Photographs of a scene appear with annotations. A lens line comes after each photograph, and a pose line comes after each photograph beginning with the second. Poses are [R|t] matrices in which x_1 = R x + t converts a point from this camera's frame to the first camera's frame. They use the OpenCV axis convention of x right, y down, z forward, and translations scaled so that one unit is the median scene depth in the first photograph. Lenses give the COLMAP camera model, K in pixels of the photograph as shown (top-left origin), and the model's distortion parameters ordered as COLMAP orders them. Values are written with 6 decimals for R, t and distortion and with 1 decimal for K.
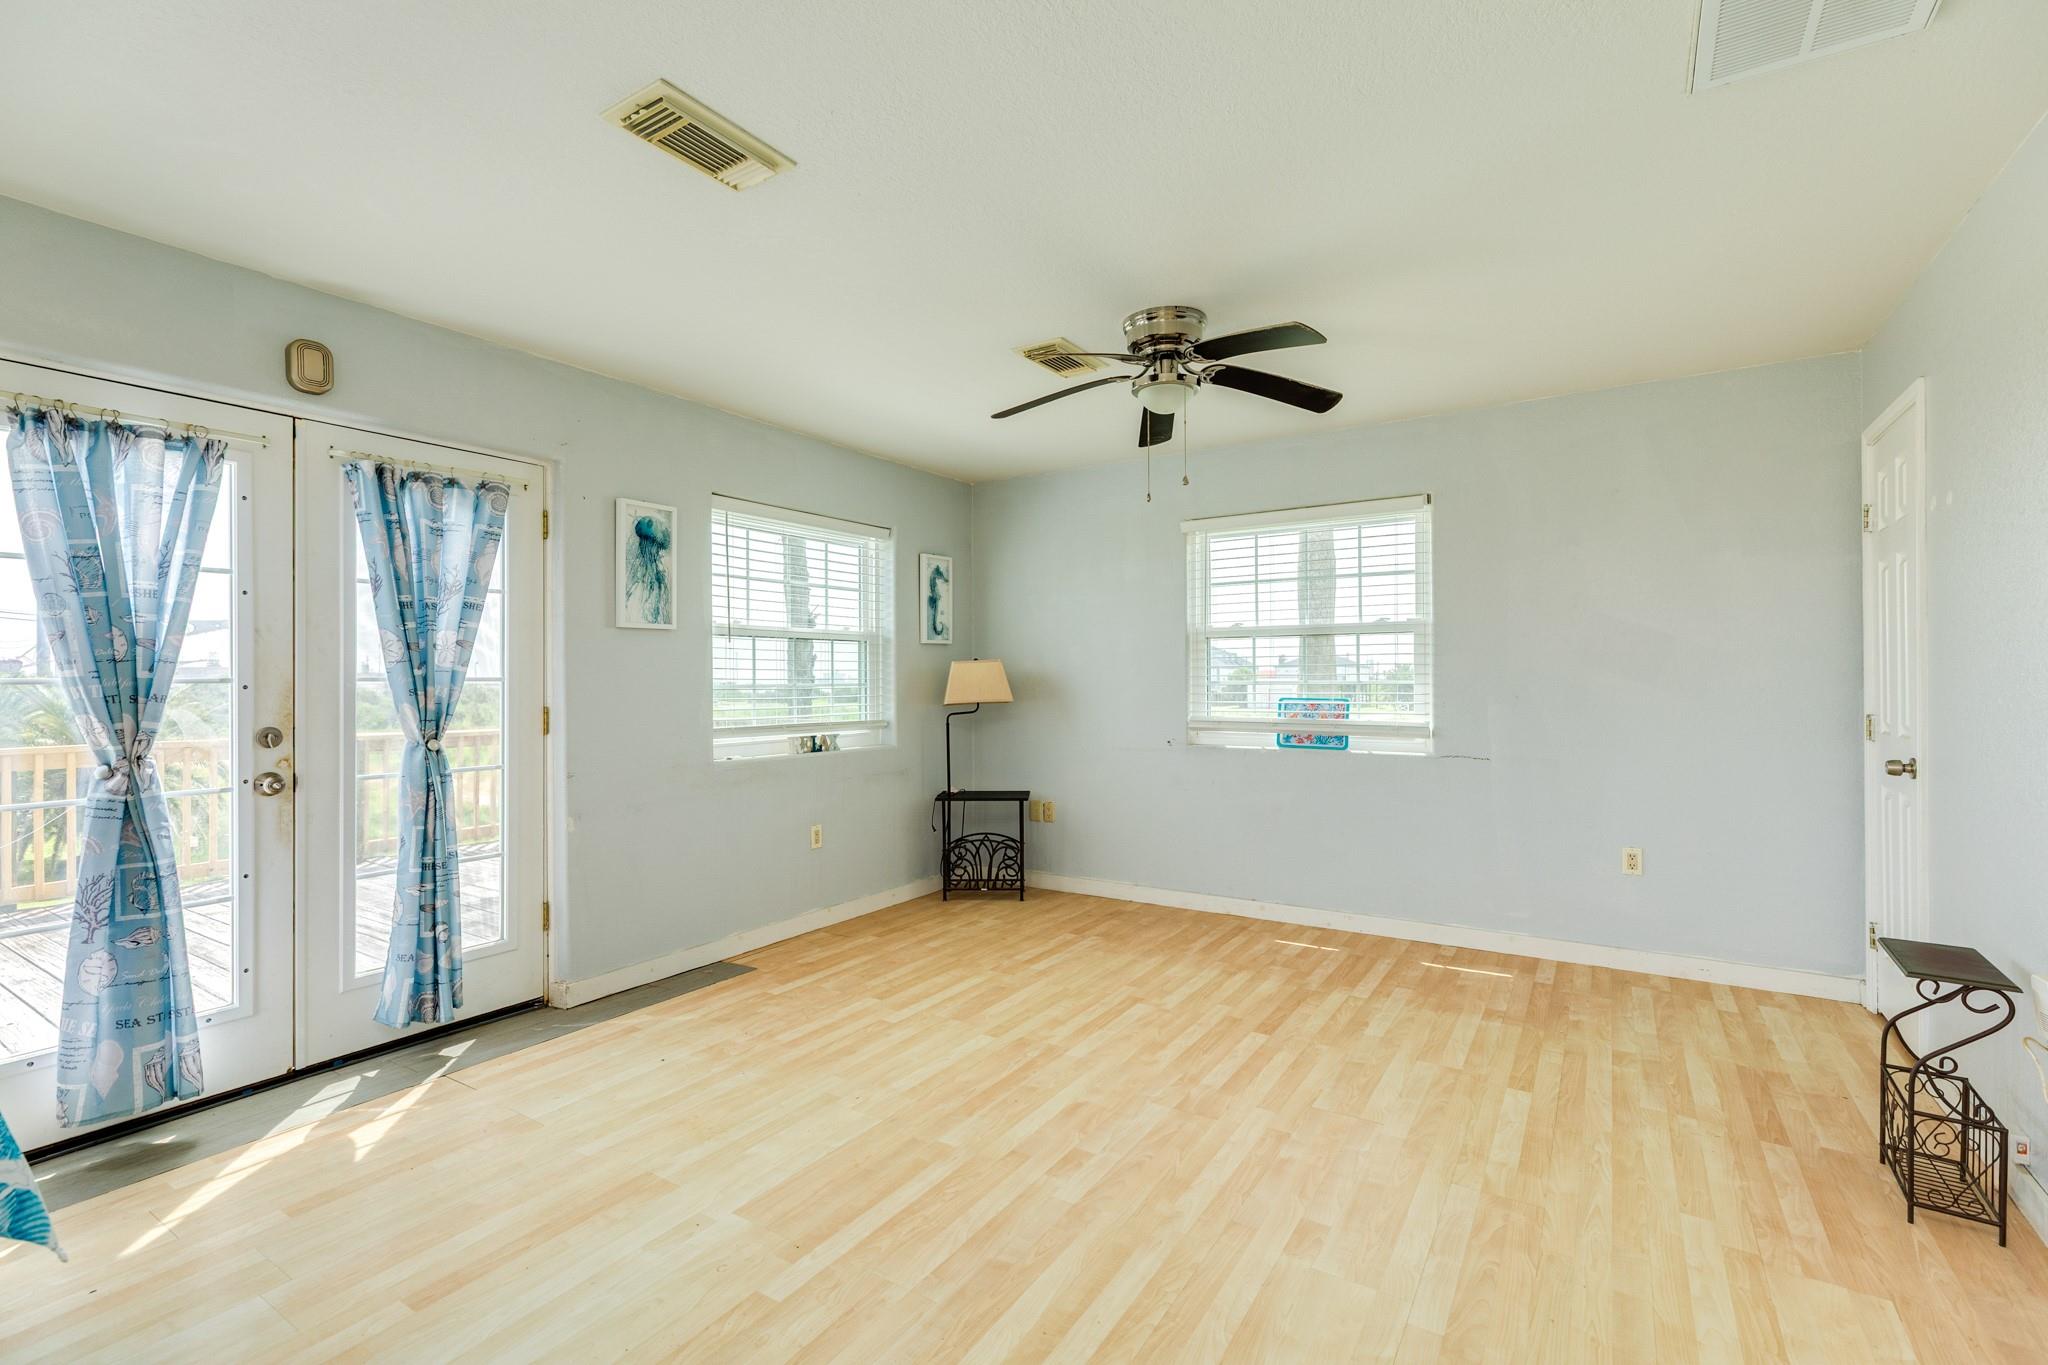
lens RADIAL K [[913.4, 0, 1029.5], [0, 913.4, 679.5], [0, 0, 1]] dist [0.001585, 0.000271]
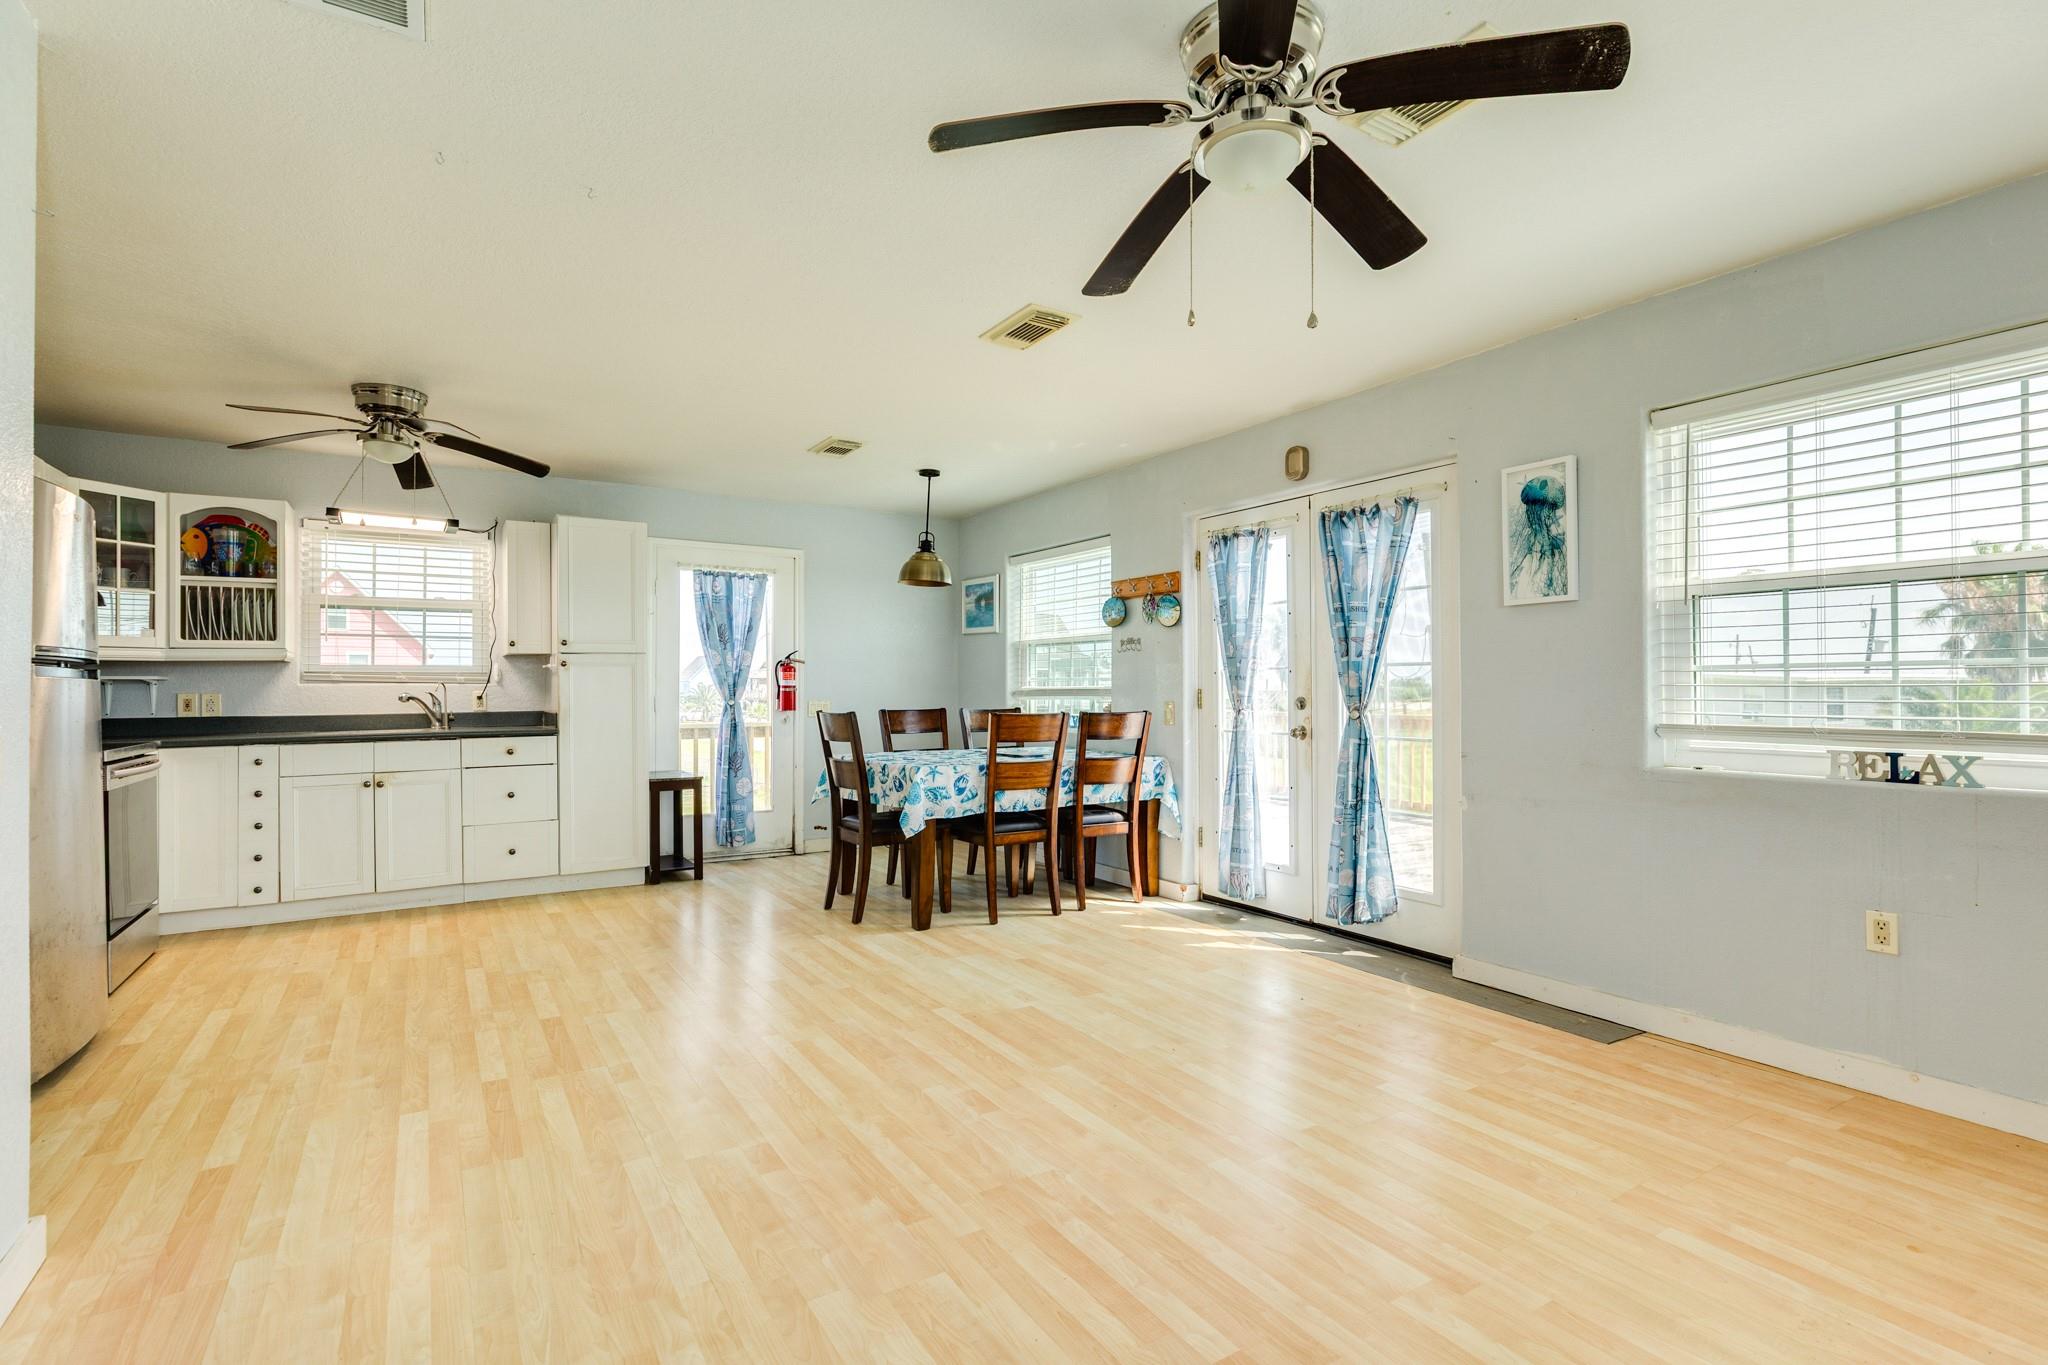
lens RADIAL K [[971.9, 0, 1024.9], [0, 971.9, 682.5], [0, 0, 1]] dist [0.000240, -0.000179]
pose [[-0.433311, 0.001278, -0.901244, 0.867832], [0.005353, 0.999985, -0.001155, 0.026066], [0.901229, -0.005325, -0.433311, 1.269257]]
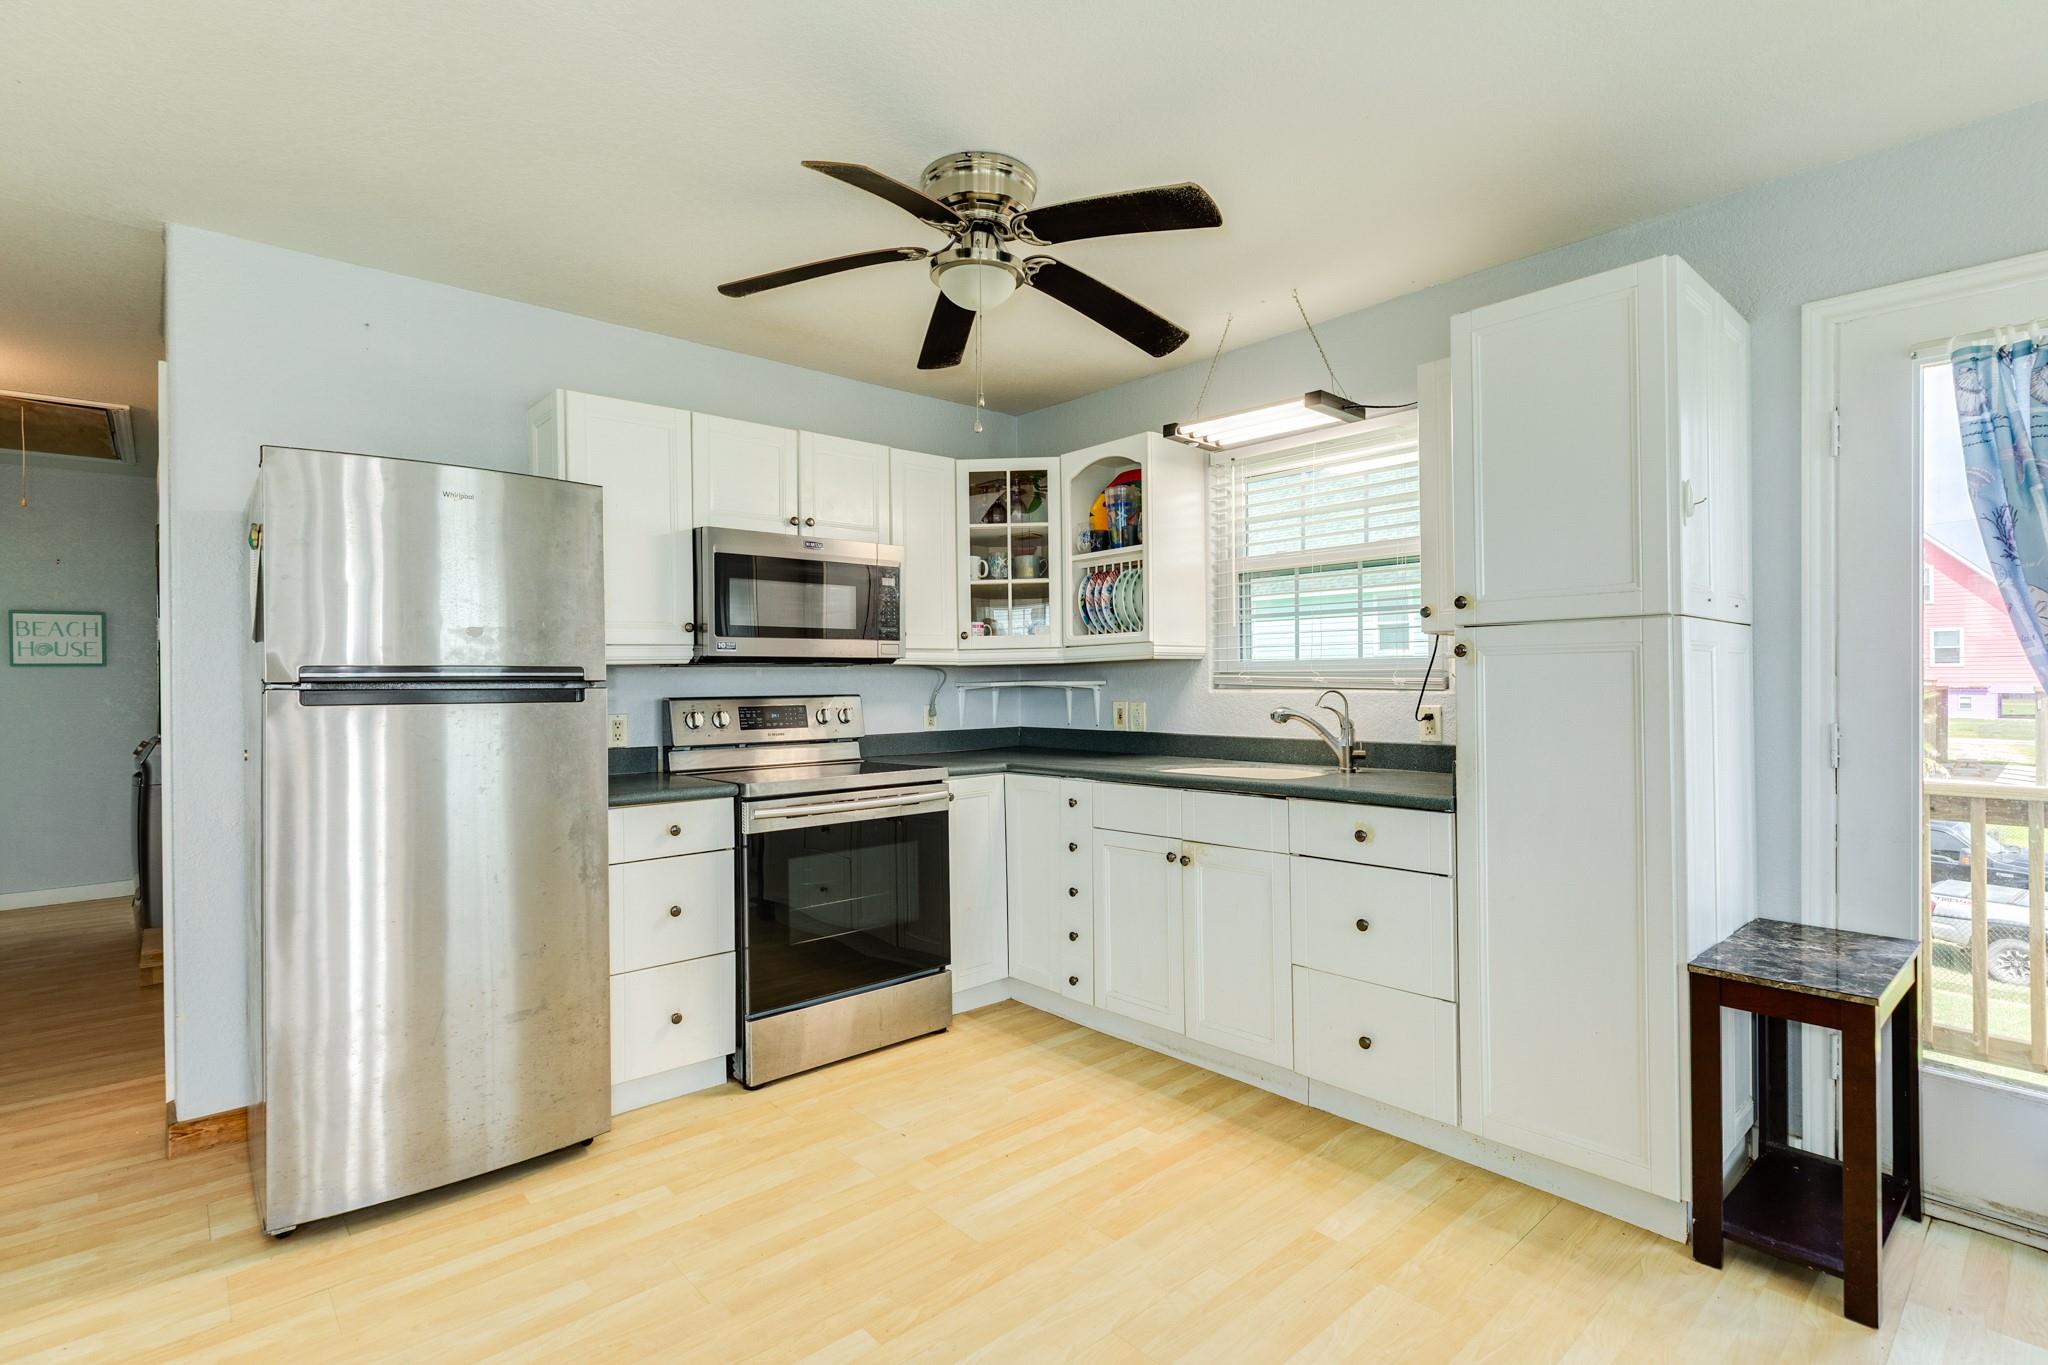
lens RADIAL K [[971.9, 0, 1021.1], [0, 971.9, 681.6], [0, 0, 1]] dist [0.000240, -0.000179]
pose [[-0.962194, 0.012362, 0.272083, -0.321561], [0.013515, 0.999906, 0.002366, 0.001400], [-0.272028, 0.005954, -0.962271, 0.532942]]
